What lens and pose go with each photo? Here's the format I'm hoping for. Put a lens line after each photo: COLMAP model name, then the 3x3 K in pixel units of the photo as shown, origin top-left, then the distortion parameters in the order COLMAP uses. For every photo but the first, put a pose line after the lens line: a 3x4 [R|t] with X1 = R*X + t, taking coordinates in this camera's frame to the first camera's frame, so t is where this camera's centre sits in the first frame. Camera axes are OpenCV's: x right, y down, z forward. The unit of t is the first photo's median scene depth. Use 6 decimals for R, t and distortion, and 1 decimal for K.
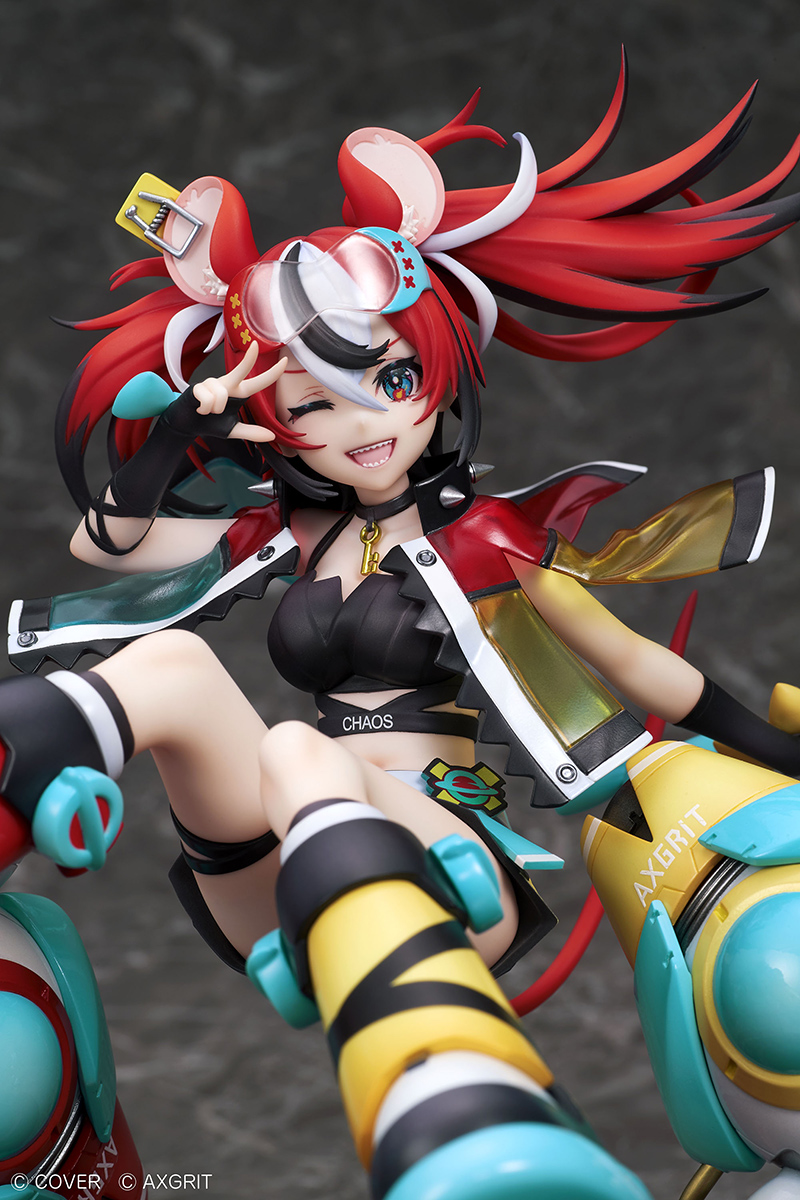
lens RADIAL K [[3108.9, 0, 400.0], [0, 3108.9, 600.0], [0, 0, 1]] dist [0.524094, 0.056411]
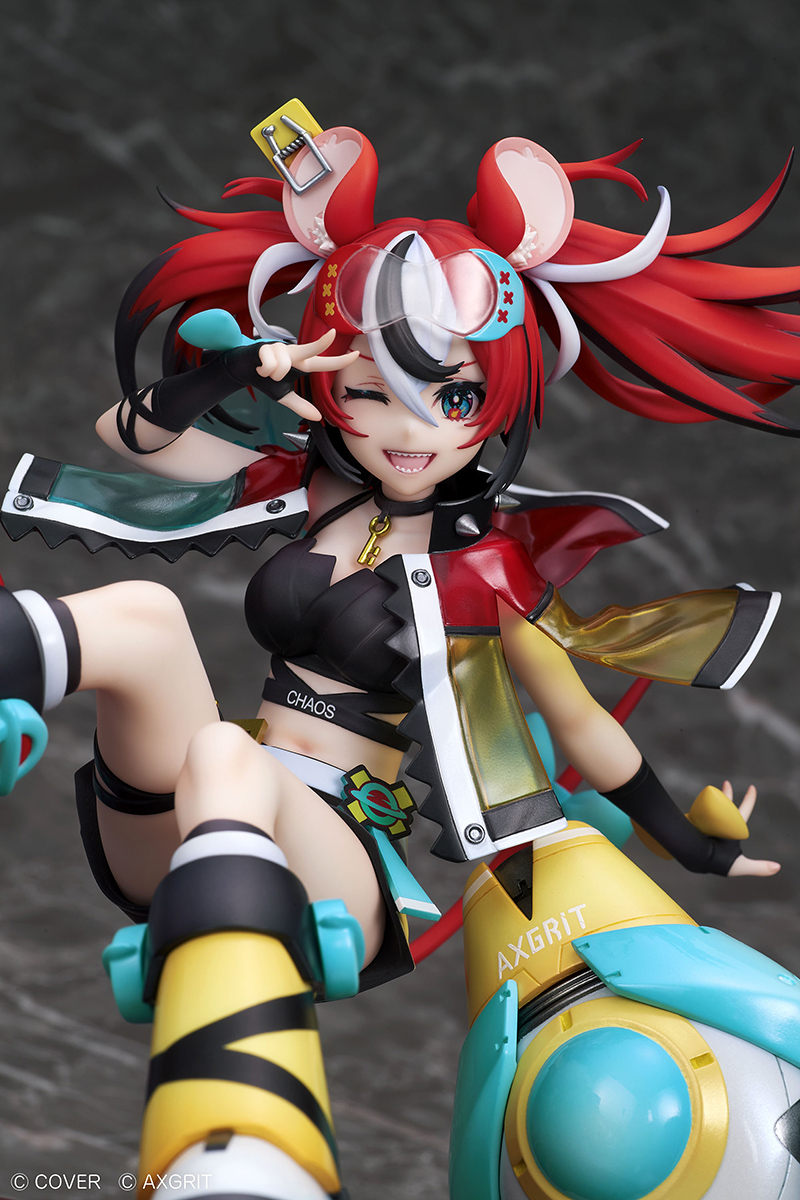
lens RADIAL K [[3108.9, 0, 400.0], [0, 3108.9, 600.0], [0, 0, 1]] dist [0.524094, 0.056411]
pose [[0.936333, 0.350168, 0.025726, -0.021382], [-0.350505, 0.927892, 0.127134, -0.131502], [0.020647, -0.128056, 0.991552, 0.002517]]
